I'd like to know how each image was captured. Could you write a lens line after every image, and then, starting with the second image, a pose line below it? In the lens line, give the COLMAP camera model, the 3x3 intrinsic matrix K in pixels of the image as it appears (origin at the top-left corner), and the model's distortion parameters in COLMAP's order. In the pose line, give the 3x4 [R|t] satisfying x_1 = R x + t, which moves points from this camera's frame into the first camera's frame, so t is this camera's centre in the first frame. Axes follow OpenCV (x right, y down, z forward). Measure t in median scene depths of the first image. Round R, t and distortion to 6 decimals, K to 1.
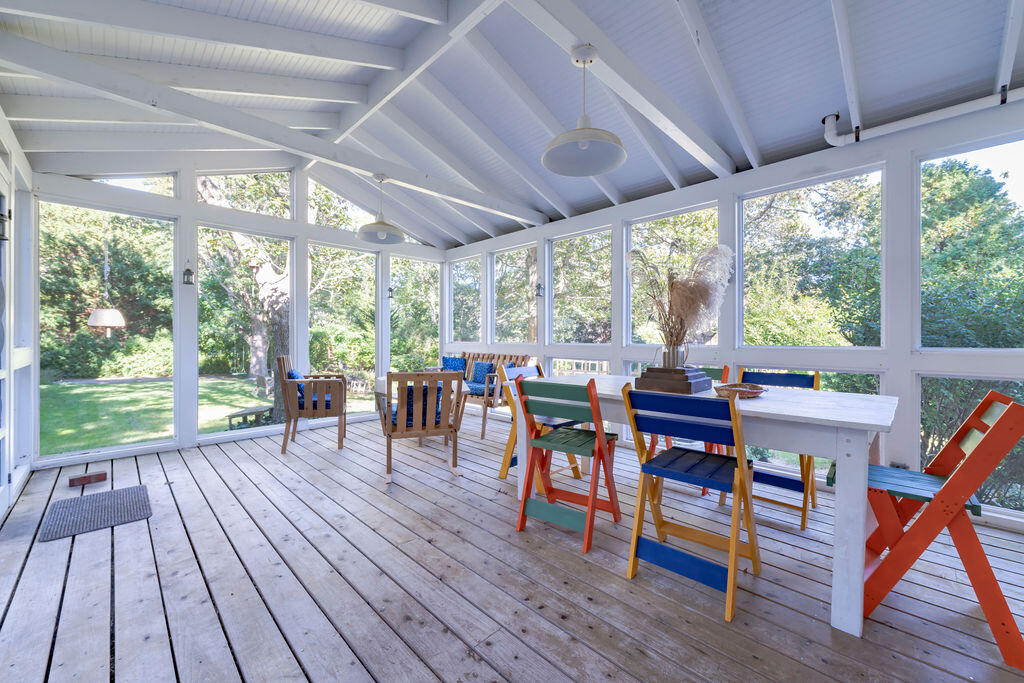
lens RADIAL K [[401.9, 0, 510.7], [0, 401.9, 338.8], [0, 0, 1]] dist [0.003738, 0.000234]
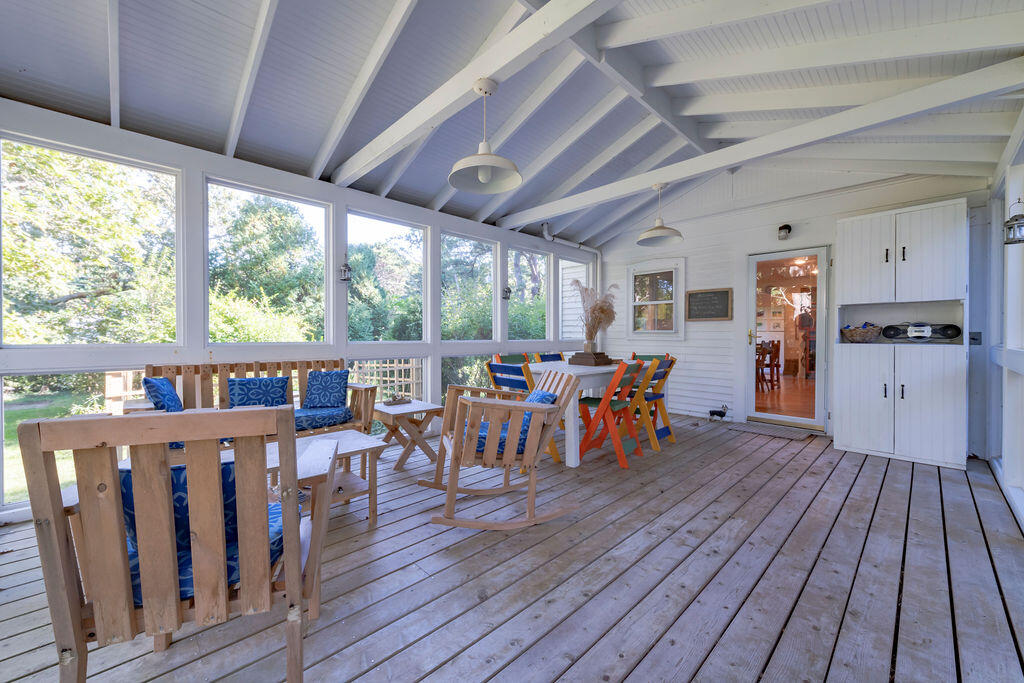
lens RADIAL K [[401.9, 0, 510.7], [0, 401.9, 339.8], [0, 0, 1]] dist [0.003738, 0.000234]
pose [[0.007193, -0.013099, 0.999888, -1.538105], [0.003478, 0.999908, 0.013074, -0.008964], [-0.999968, 0.003383, 0.007238, 1.513221]]
